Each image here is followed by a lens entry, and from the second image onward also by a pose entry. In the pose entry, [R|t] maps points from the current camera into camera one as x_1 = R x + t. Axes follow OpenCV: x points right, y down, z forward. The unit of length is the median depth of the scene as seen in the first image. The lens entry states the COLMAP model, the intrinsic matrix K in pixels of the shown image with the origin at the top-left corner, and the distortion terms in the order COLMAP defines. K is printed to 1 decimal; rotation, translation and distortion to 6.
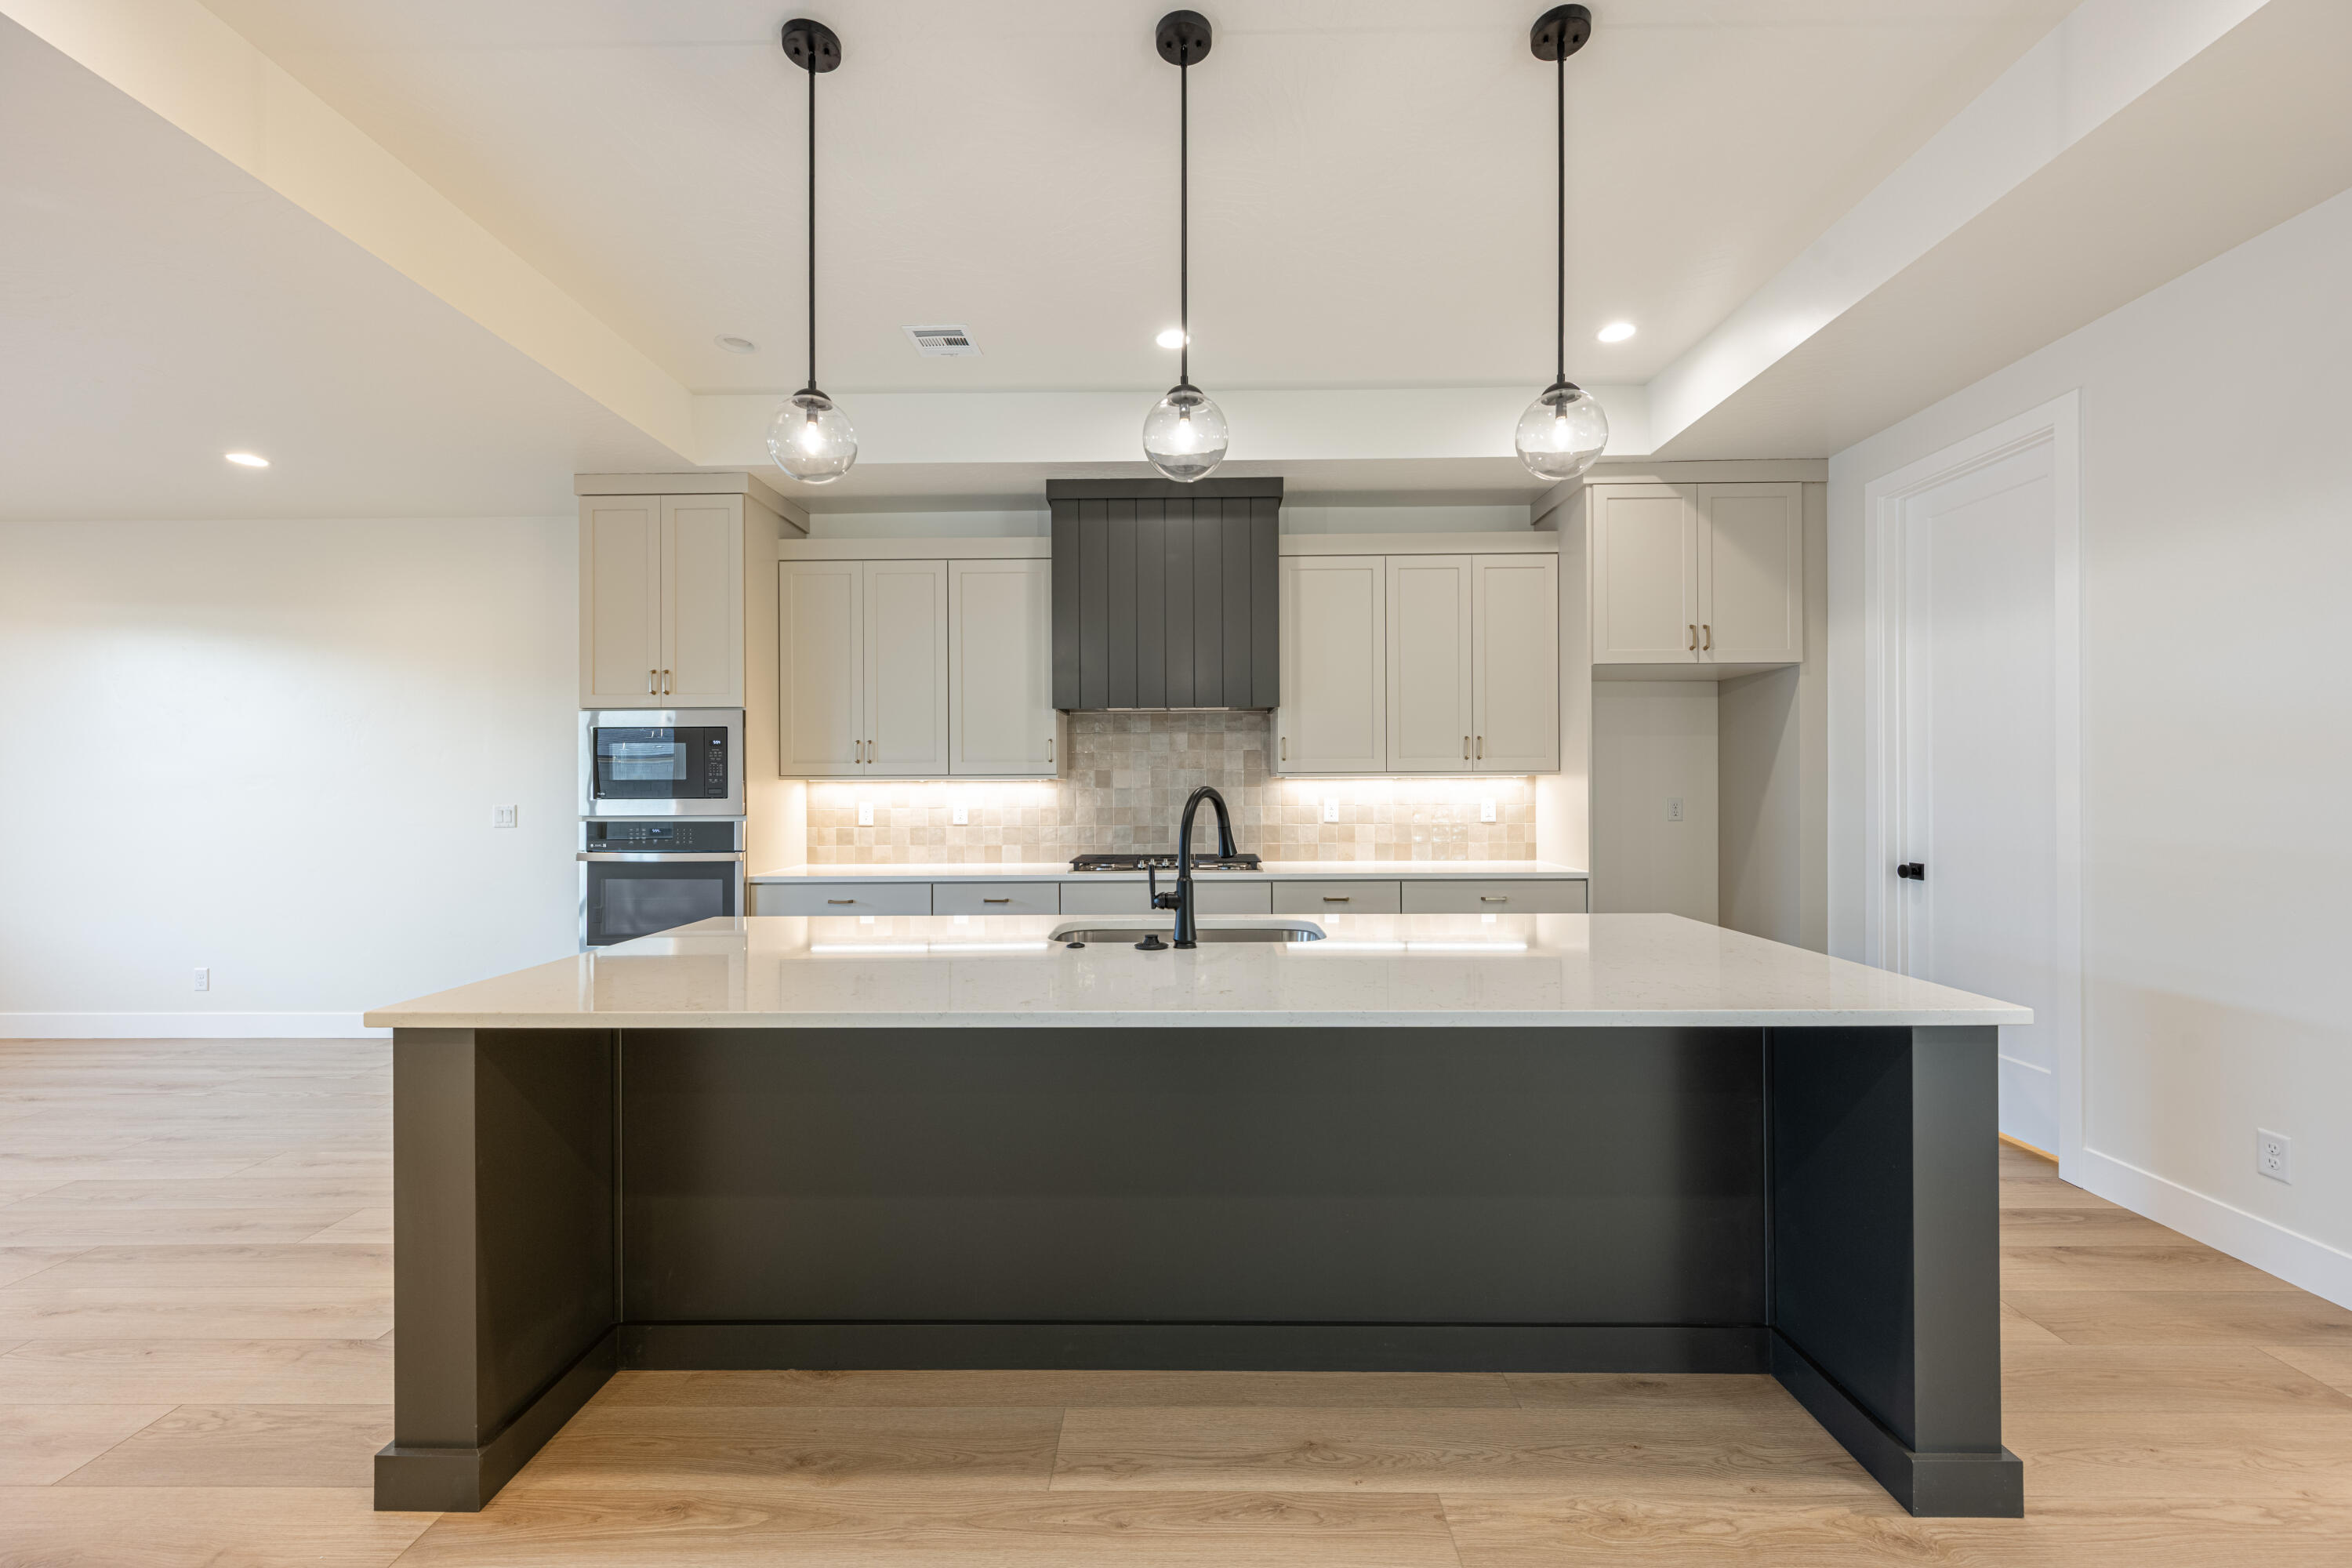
lens RADIAL K [[923.8, 0, 1177.2], [0, 923.8, 784.4], [0, 0, 1]] dist [-0.005427, 0.000928]
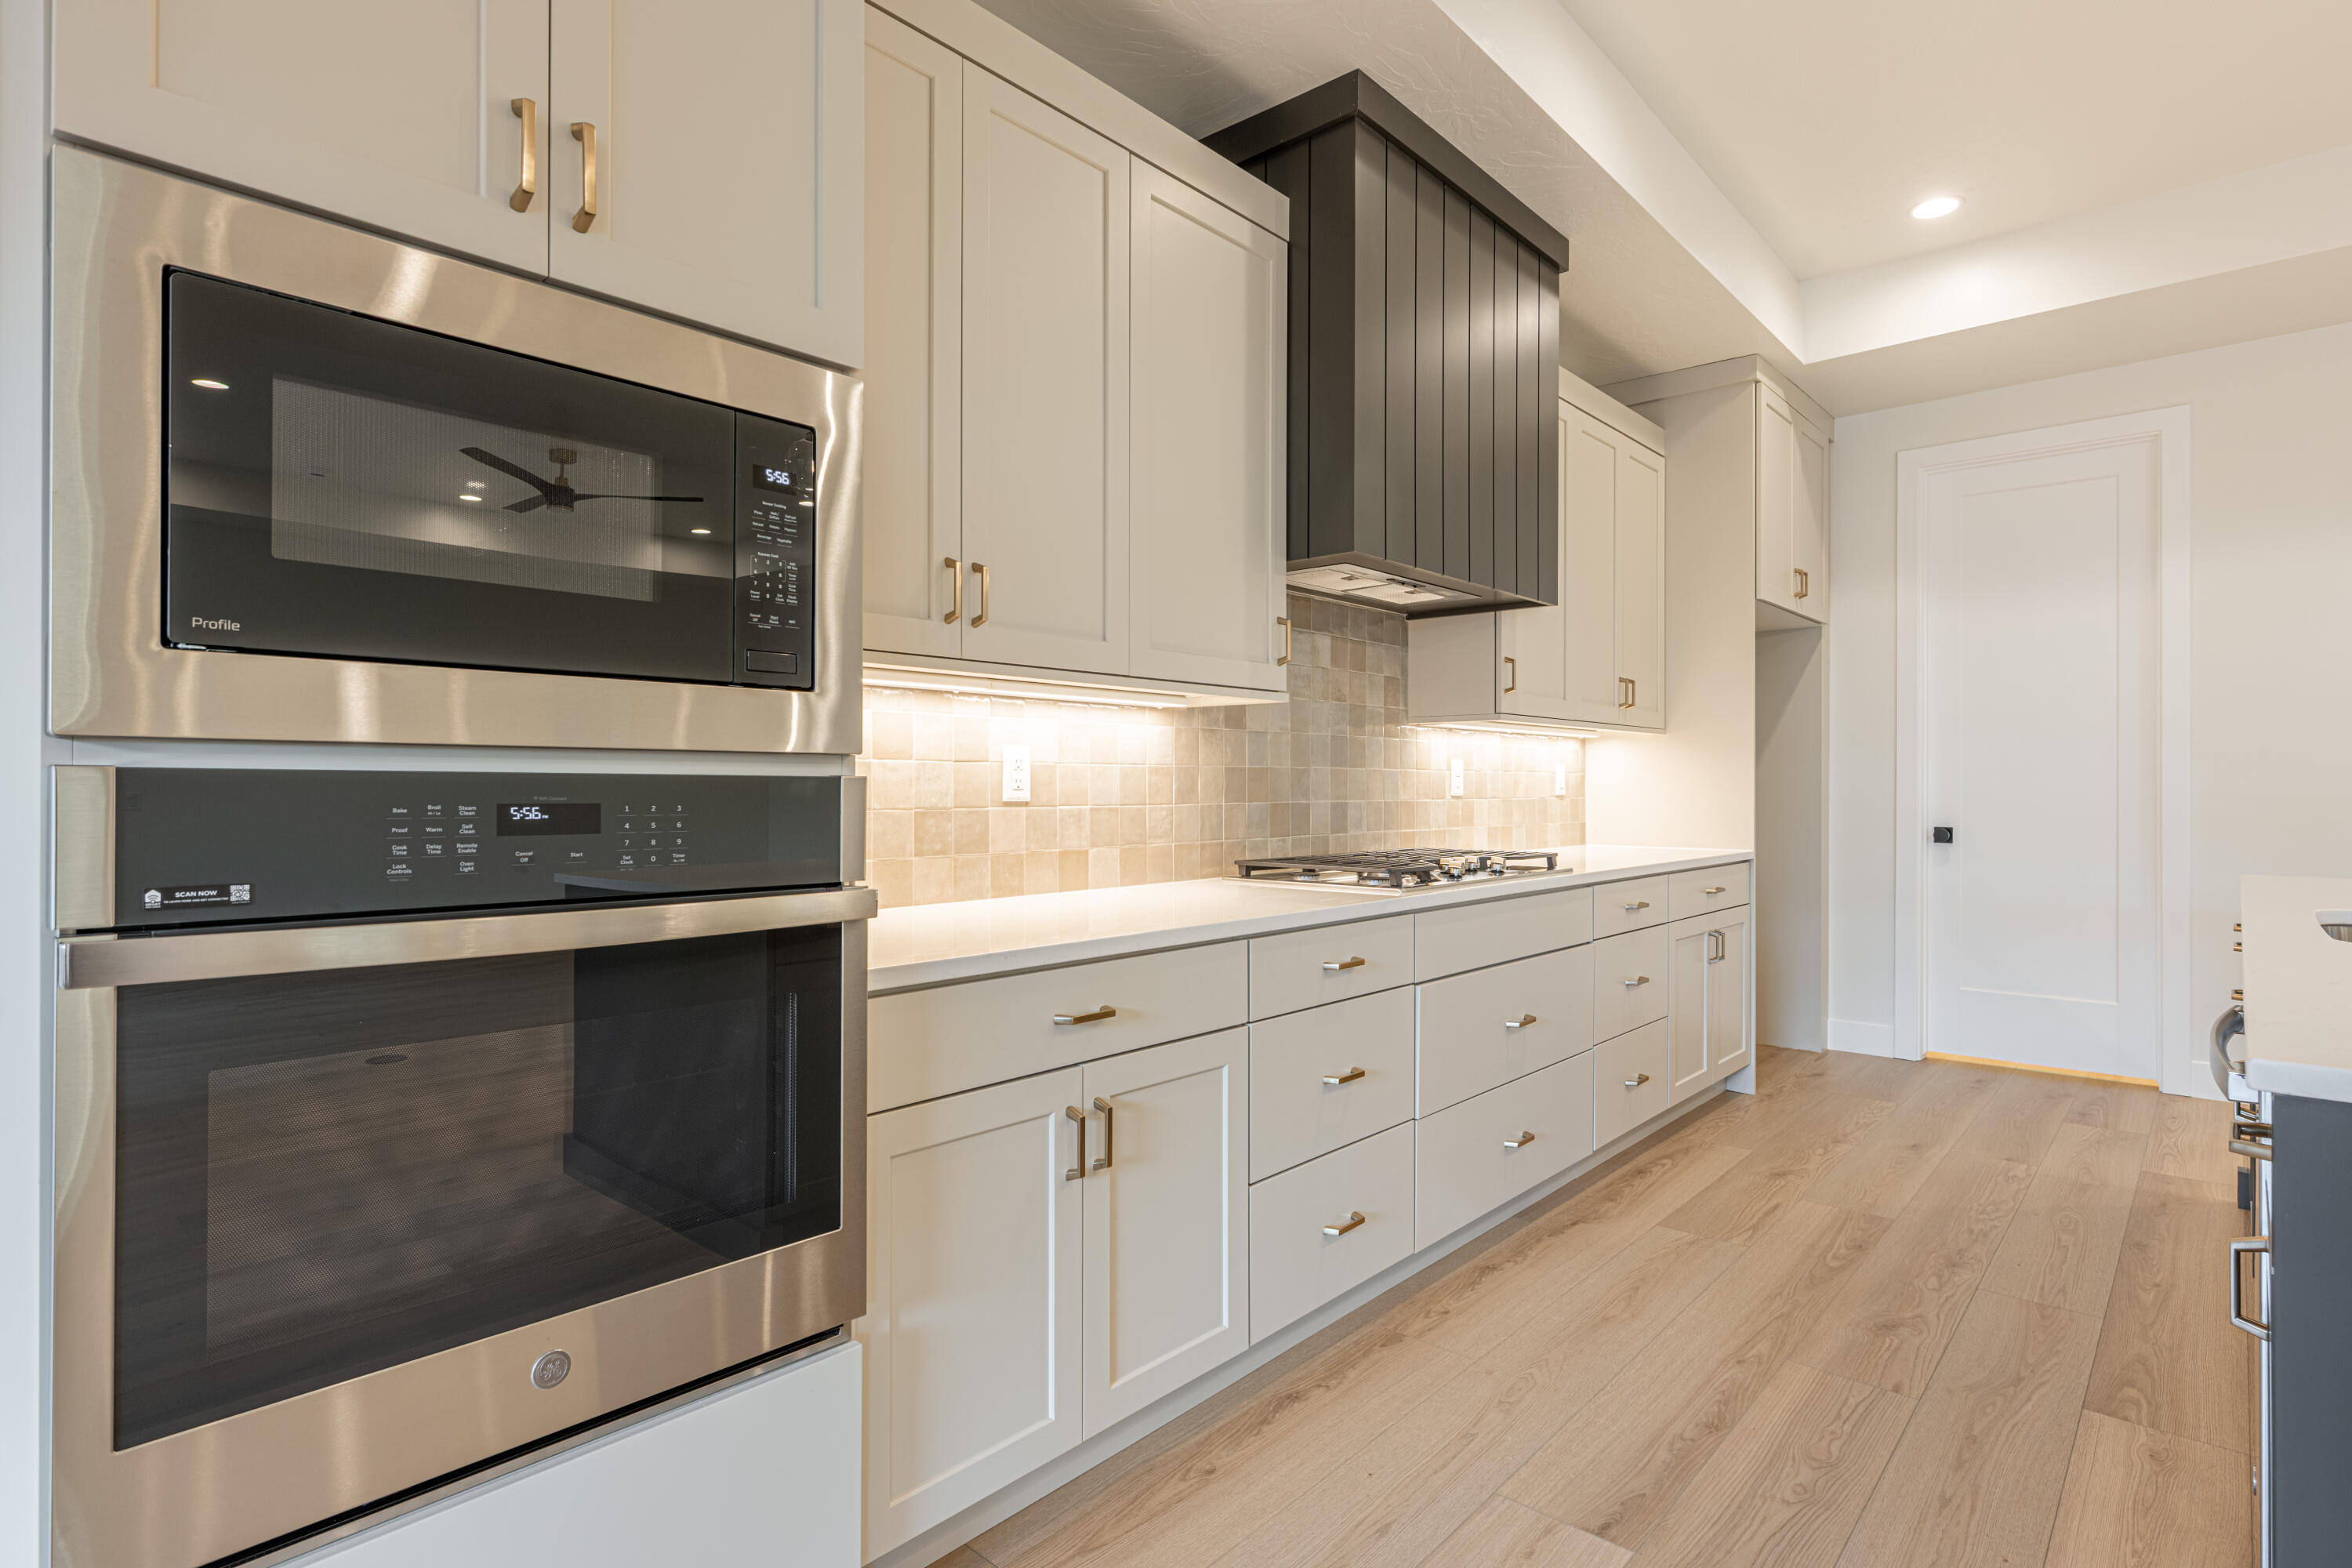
lens RADIAL K [[1195.3, 0, 1182.3], [0, 1195.3, 783.8], [0, 0, 1]] dist [-0.003507, -0.000325]
pose [[0.651742, 0.008167, 0.758397, -0.661912], [-0.005820, 0.999966, -0.005766, 0.042414], [-0.758419, -0.000656, 0.651767, 0.666789]]
